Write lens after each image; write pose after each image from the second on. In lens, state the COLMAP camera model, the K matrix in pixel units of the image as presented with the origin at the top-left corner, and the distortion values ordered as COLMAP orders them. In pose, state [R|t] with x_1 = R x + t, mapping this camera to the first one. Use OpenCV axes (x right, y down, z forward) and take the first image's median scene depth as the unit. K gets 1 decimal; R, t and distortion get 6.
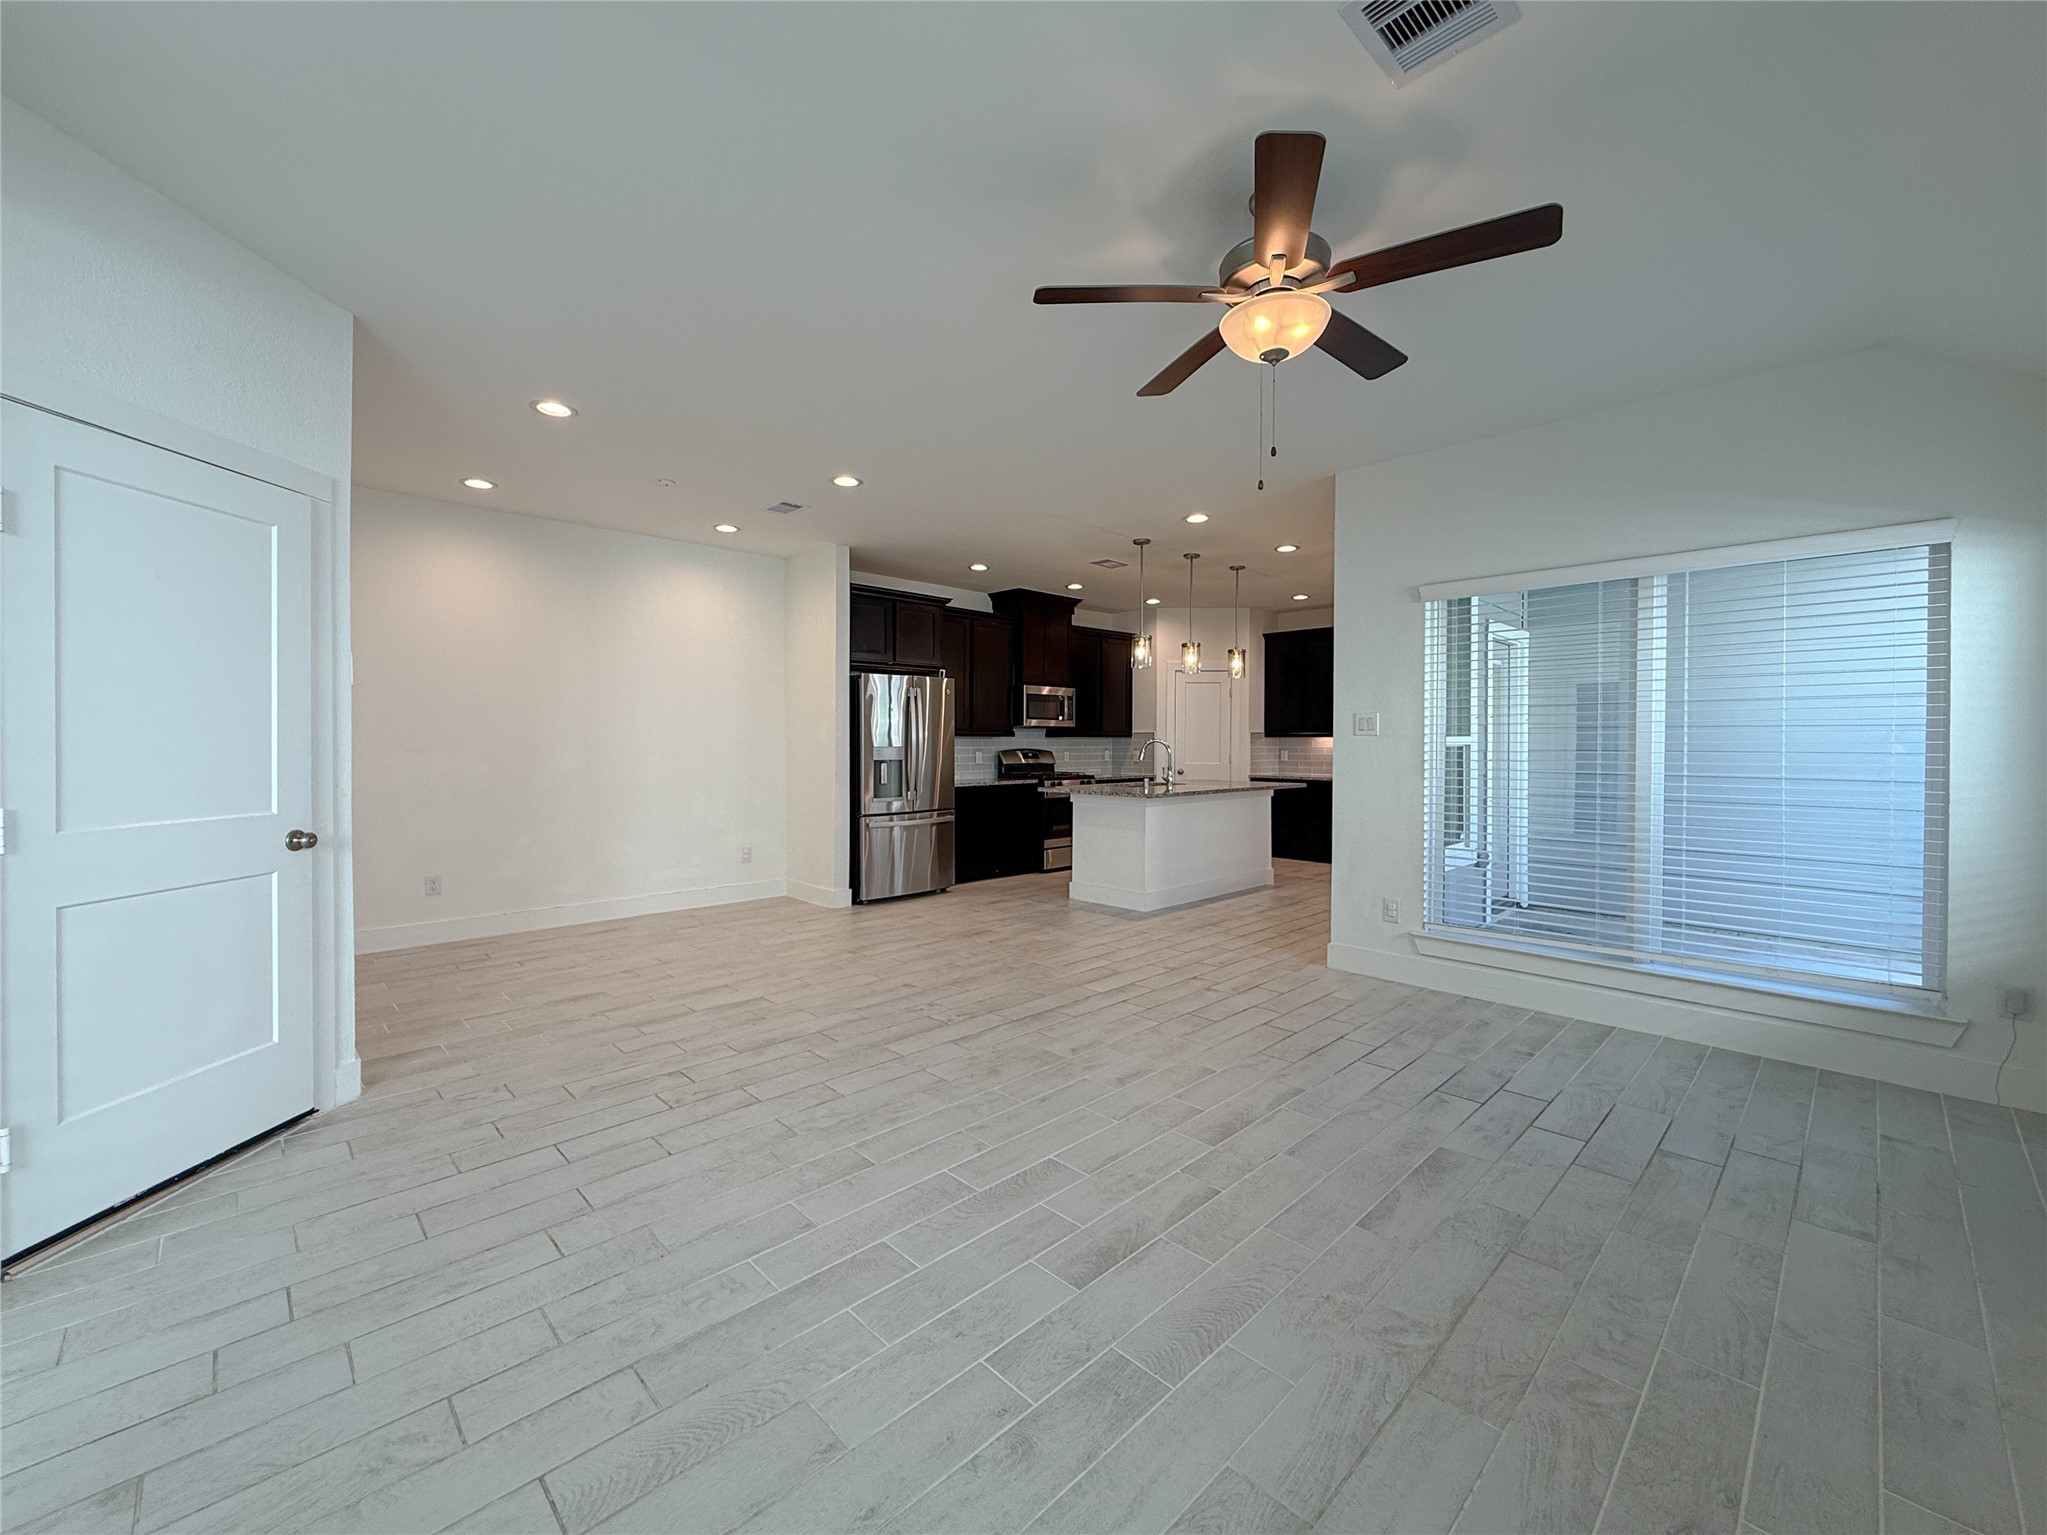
lens RADIAL K [[824.5, 0, 1014.5], [0, 824.5, 754.2], [0, 0, 1]] dist [-0.002510, -0.000564]
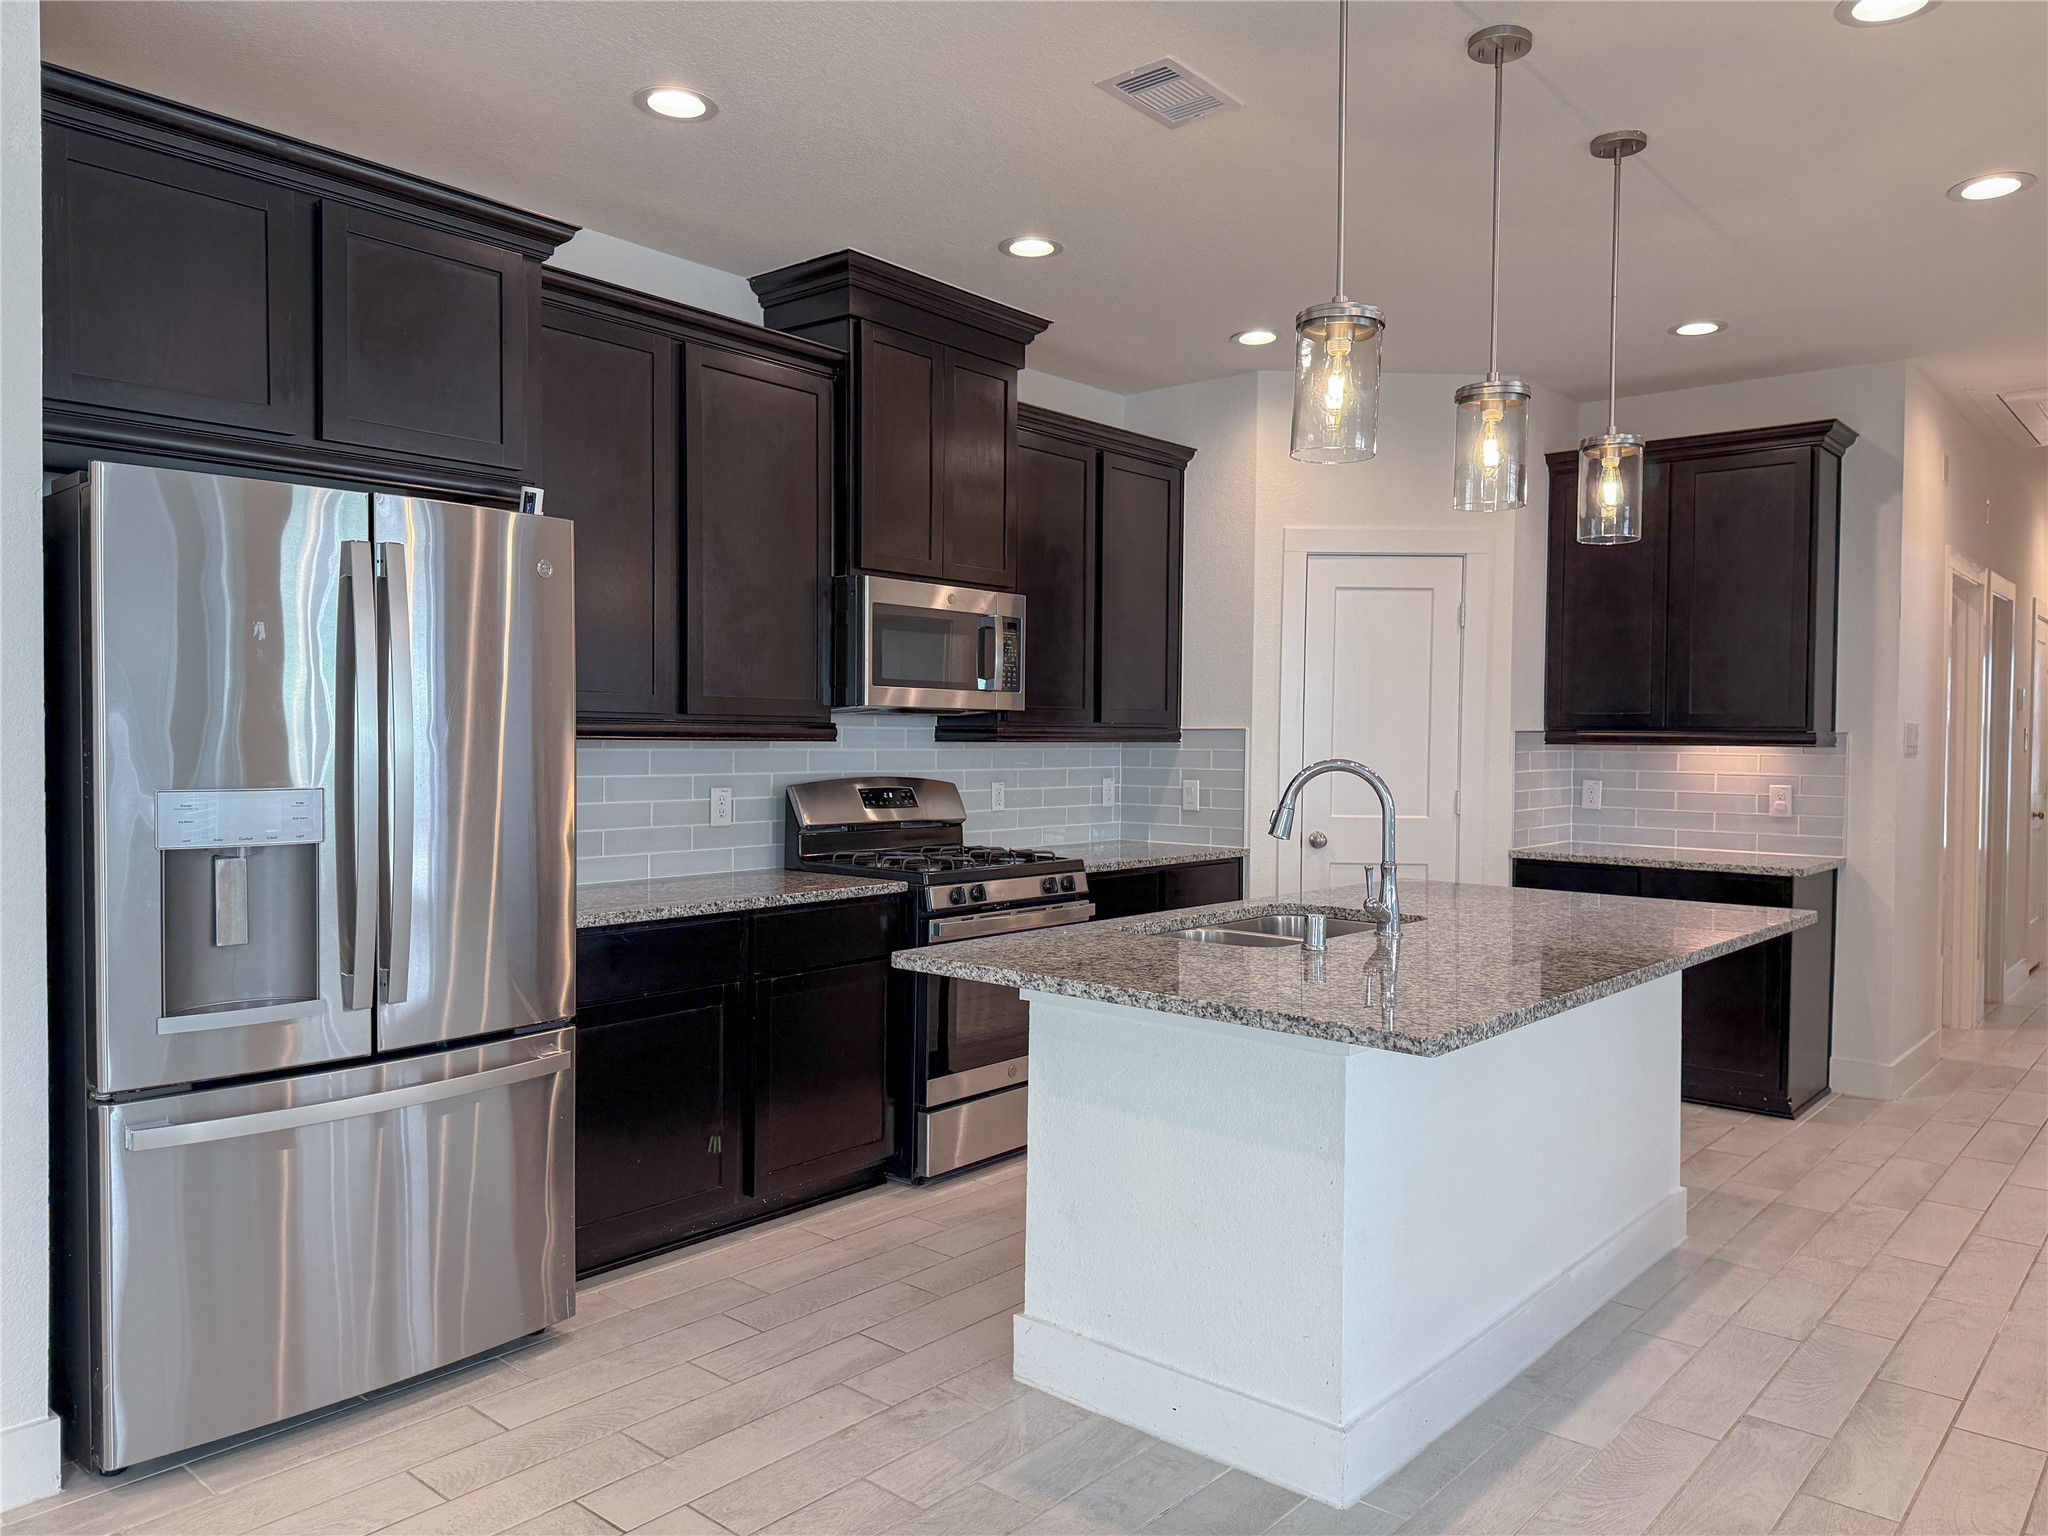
lens RADIAL K [[1485.3, 0, 1027.4], [0, 1485.3, 772.3], [0, 0, 1]] dist [-0.003026, -0.004811]
pose [[0.995917, 0.003180, 0.090217, 0.021410], [-0.003656, 0.999980, 0.005104, -0.012002], [-0.090199, -0.005413, 0.995909, 0.423707]]
